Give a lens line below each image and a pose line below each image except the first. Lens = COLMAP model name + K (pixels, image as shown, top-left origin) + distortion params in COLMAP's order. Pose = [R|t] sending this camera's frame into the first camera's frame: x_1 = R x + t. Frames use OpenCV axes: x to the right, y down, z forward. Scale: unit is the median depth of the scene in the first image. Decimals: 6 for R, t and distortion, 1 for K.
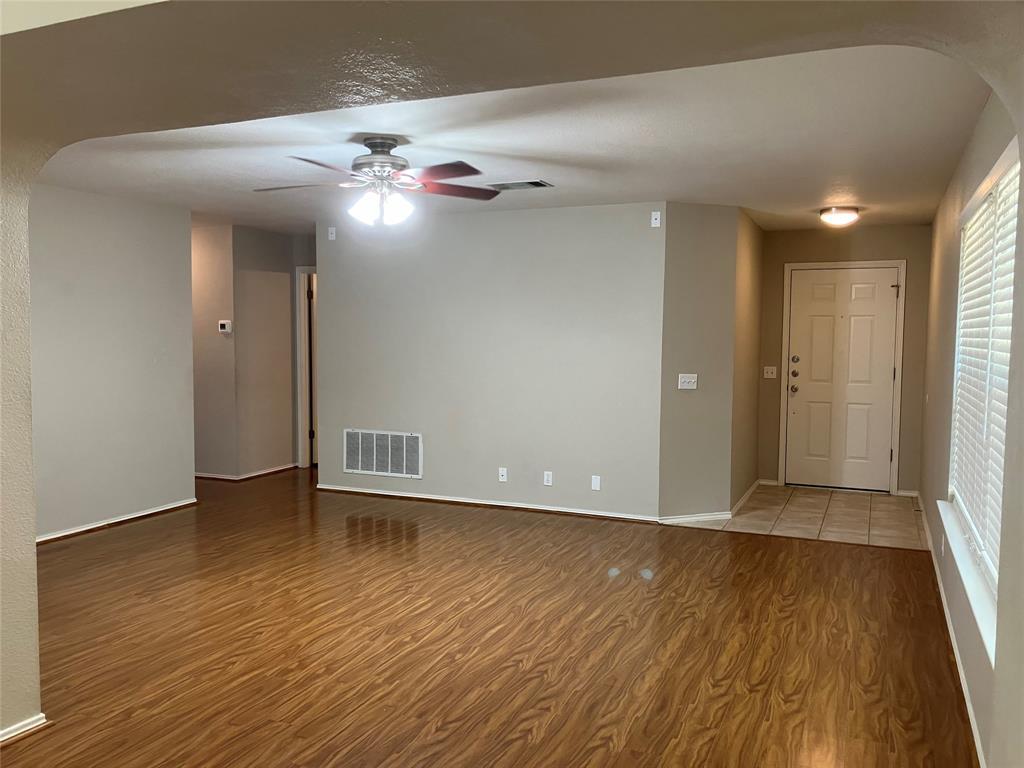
lens RADIAL K [[837.9, 0, 479.5], [0, 837.9, 381.7], [0, 0, 1]] dist [0.002814, -0.018706]
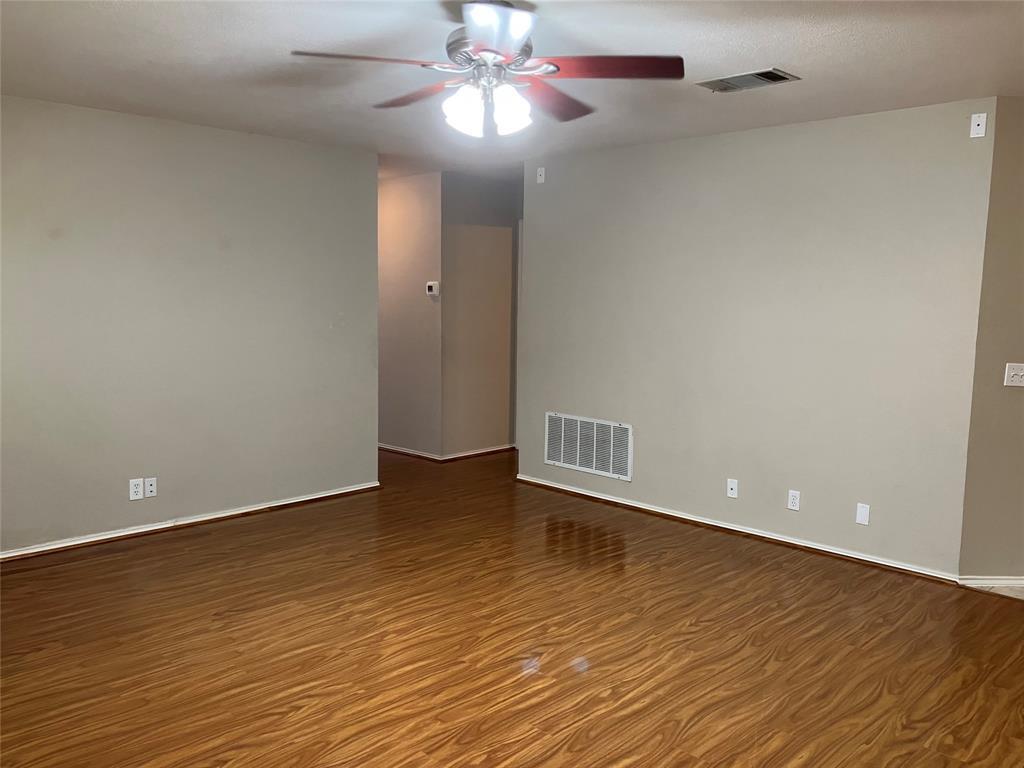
lens RADIAL K [[837.9, 0, 479.5], [0, 837.9, 381.7], [0, 0, 1]] dist [0.002814, -0.018706]
pose [[0.933498, 0.041277, -0.356199, 0.101800], [-0.024637, 0.998388, 0.051128, -0.020765], [0.357735, -0.038952, 0.933010, 0.282439]]
